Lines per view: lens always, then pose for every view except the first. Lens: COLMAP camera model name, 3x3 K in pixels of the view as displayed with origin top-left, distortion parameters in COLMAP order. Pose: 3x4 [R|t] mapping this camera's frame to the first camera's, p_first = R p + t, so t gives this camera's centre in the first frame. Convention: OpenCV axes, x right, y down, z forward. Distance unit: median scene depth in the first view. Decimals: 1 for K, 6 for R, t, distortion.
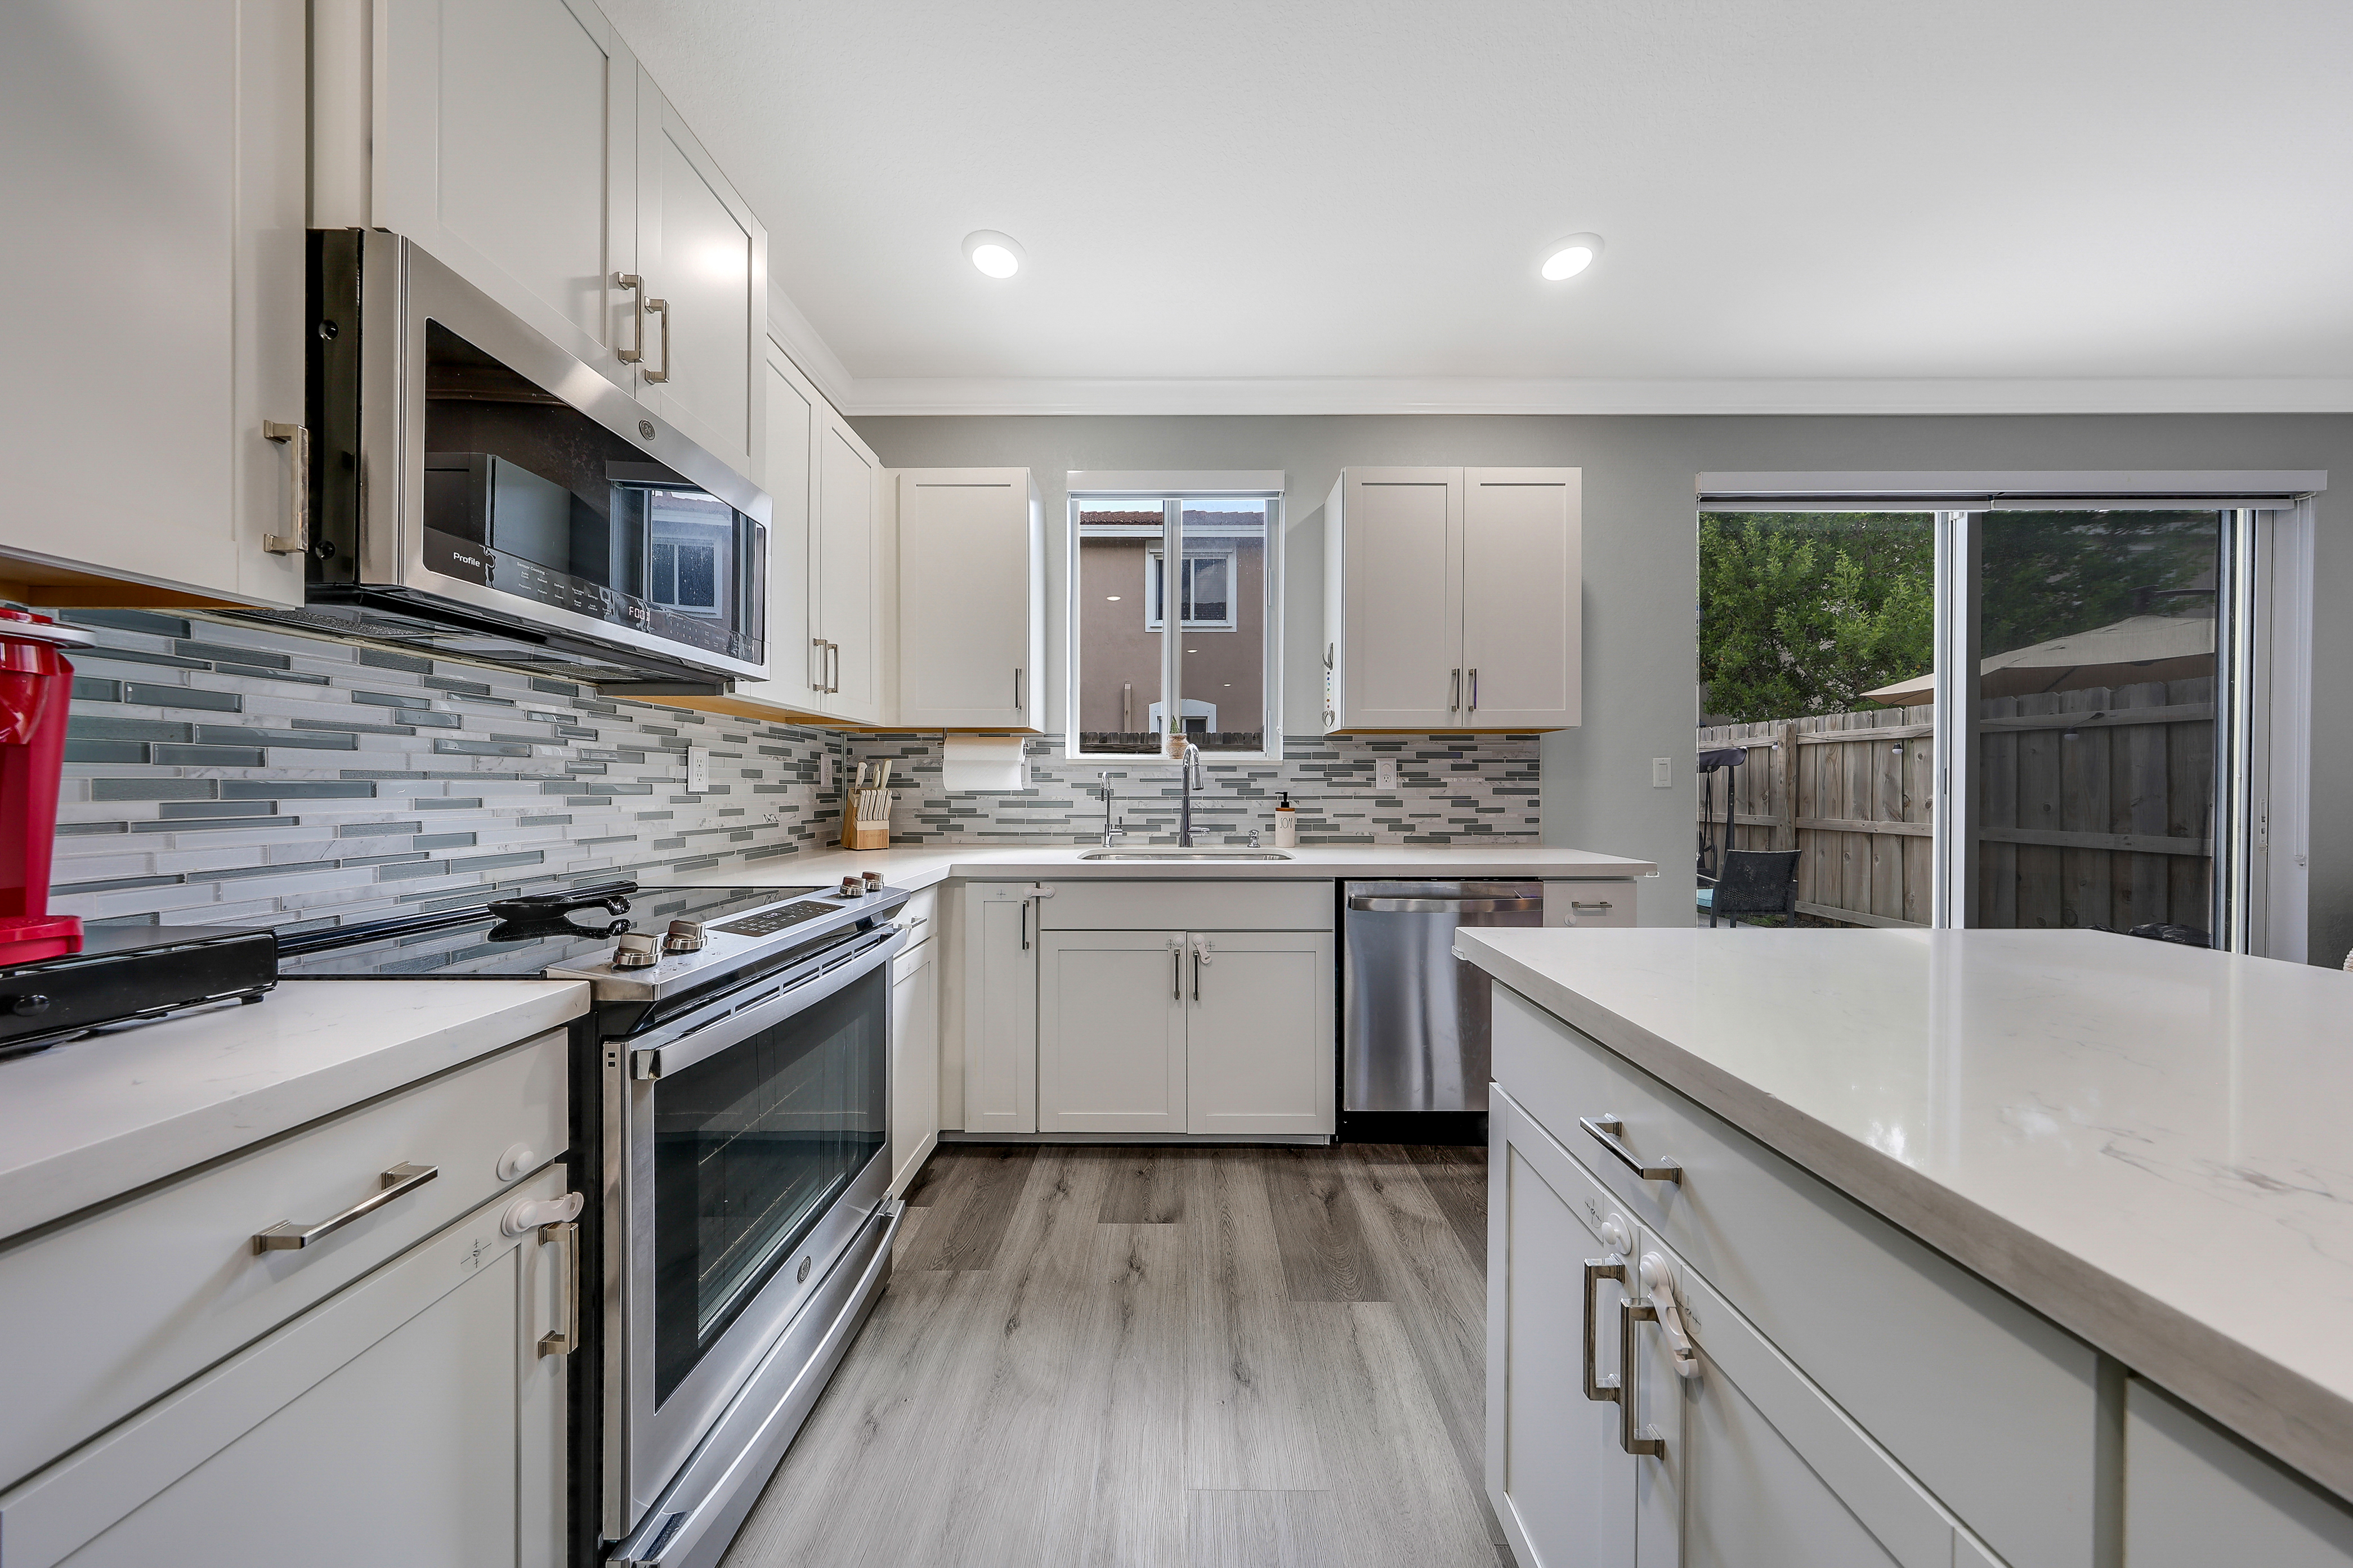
lens RADIAL K [[697.6, 0, 1176.5], [0, 697.6, 784.0], [0, 0, 1]] dist [0.001341, 0.000083]
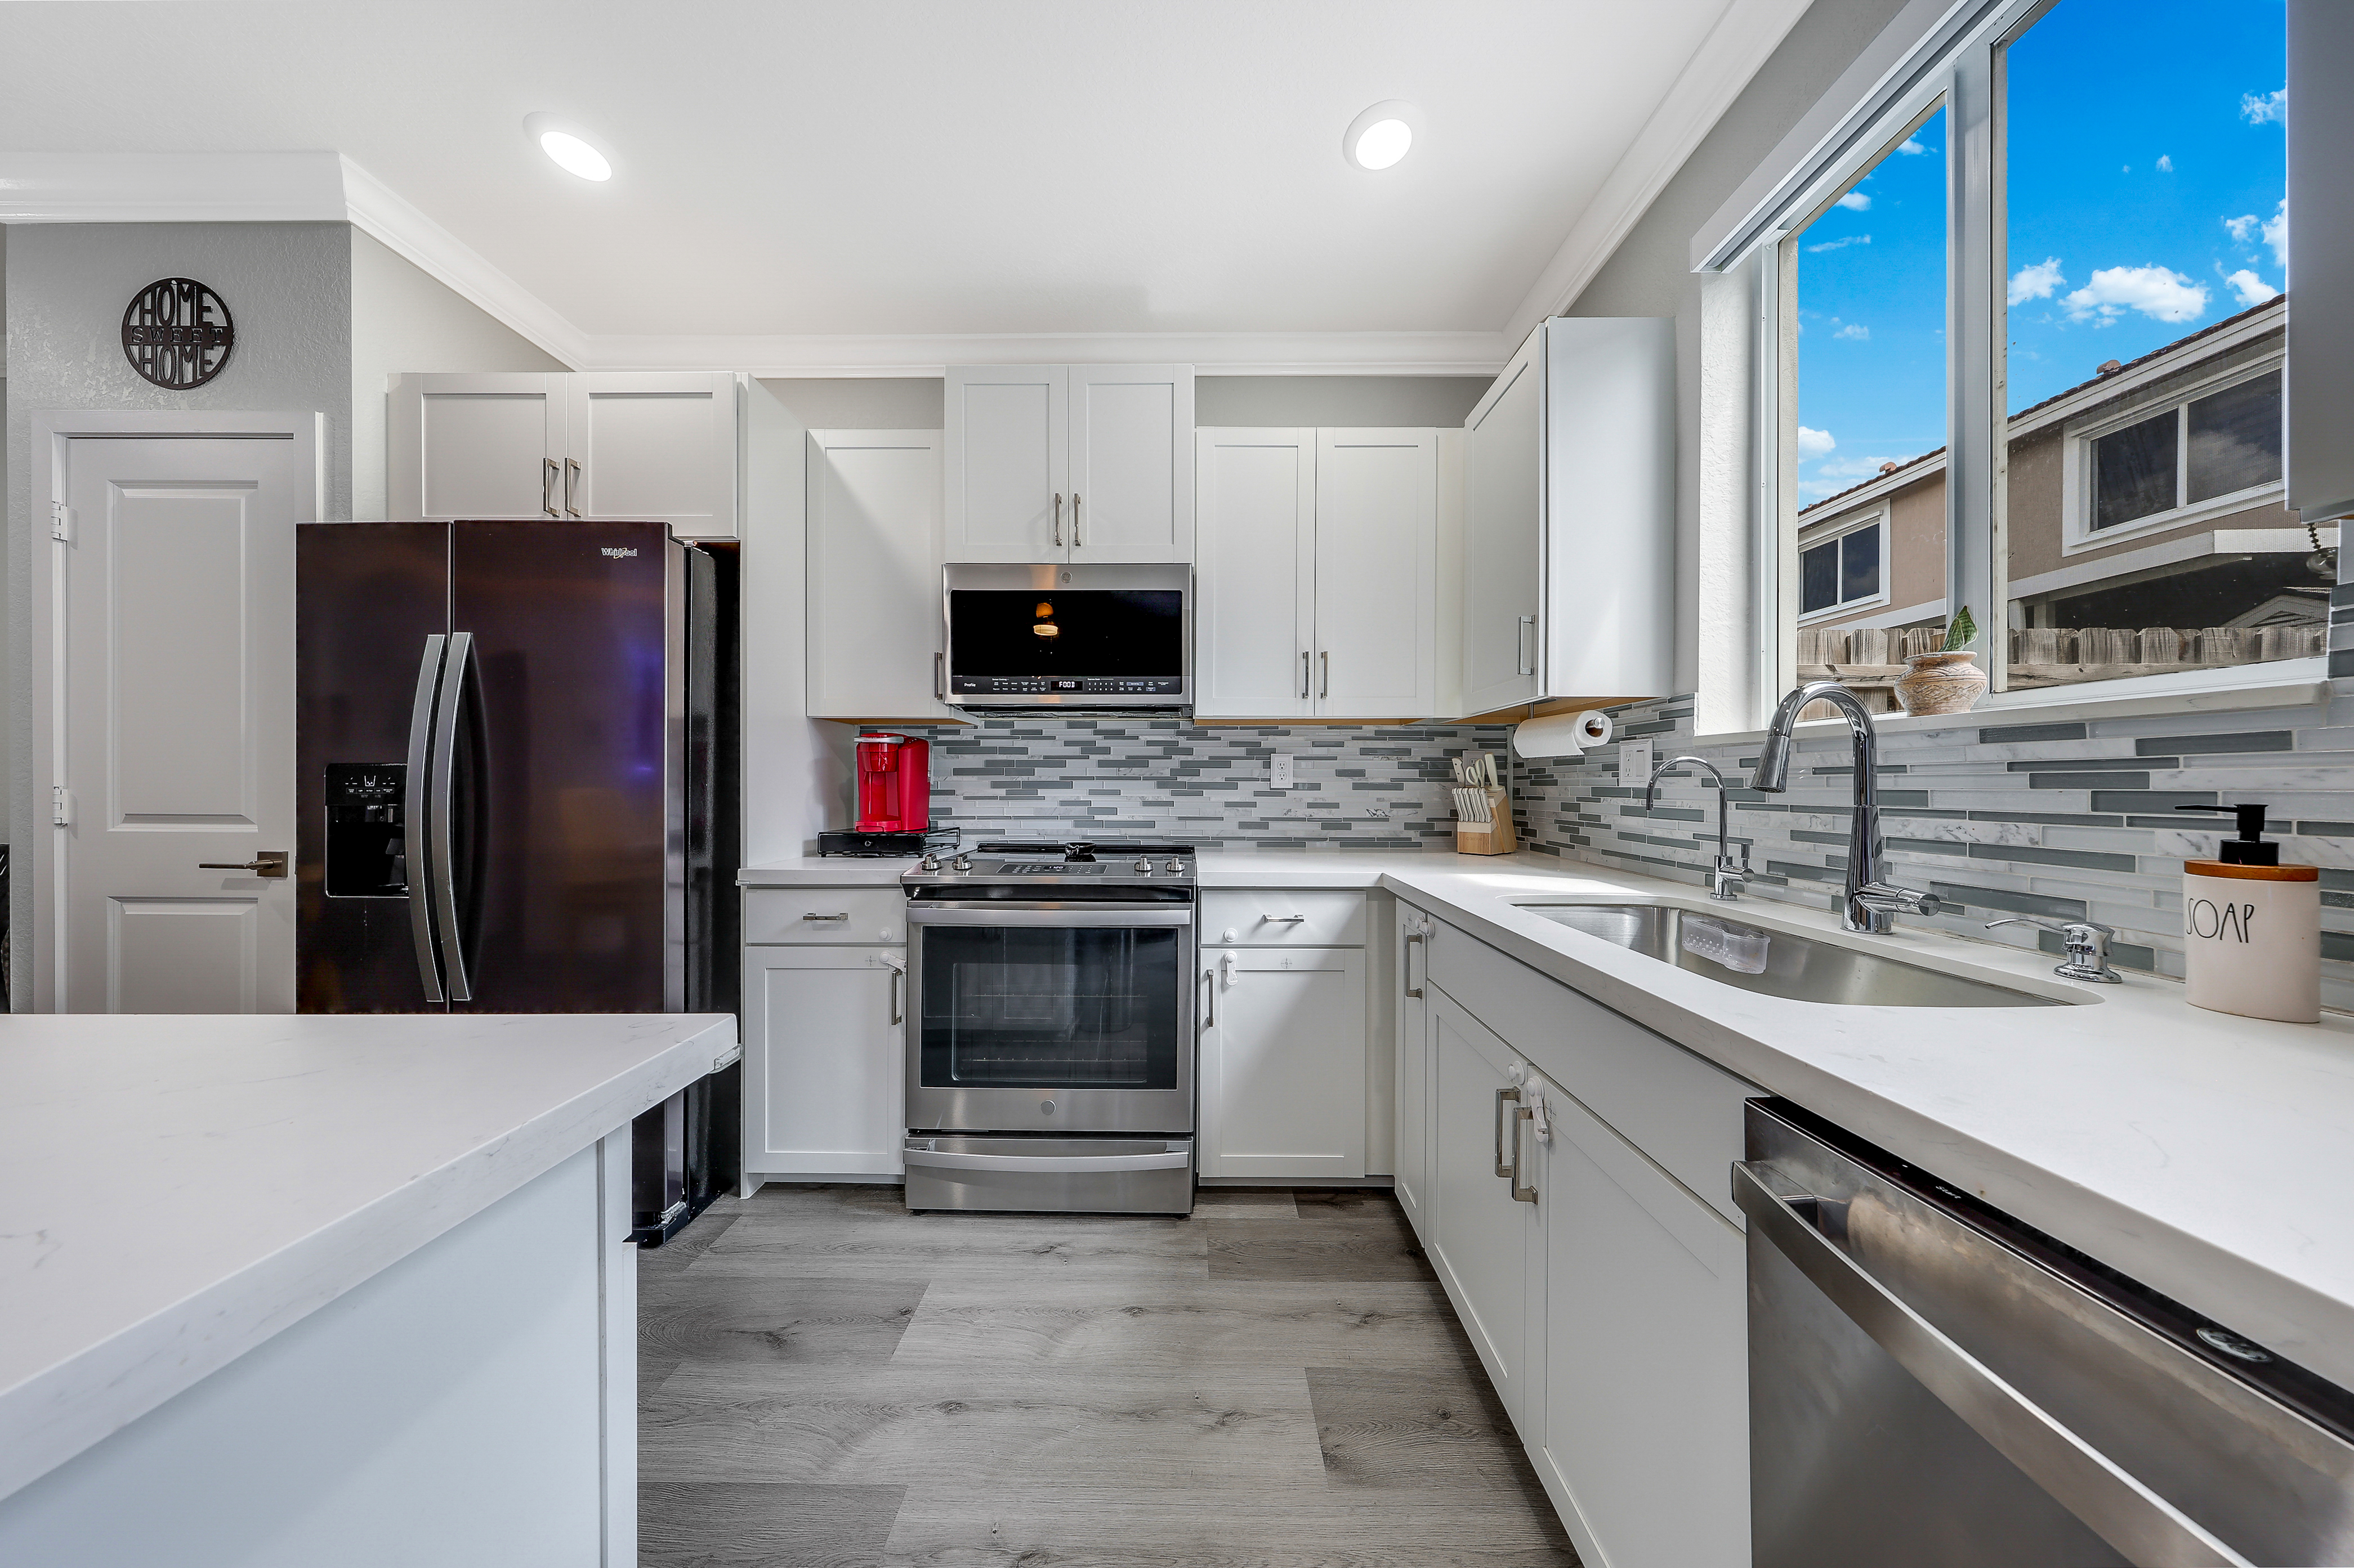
lens RADIAL K [[678.5, 0, 1177.0], [0, 678.5, 784.0], [0, 0, 1]] dist [0.000250, -0.000005]
pose [[-0.006796, -0.000794, -0.999977, 0.663352], [0.001680, 0.999998, -0.000805, 0.004854], [0.999975, -0.001685, -0.006795, 0.937290]]
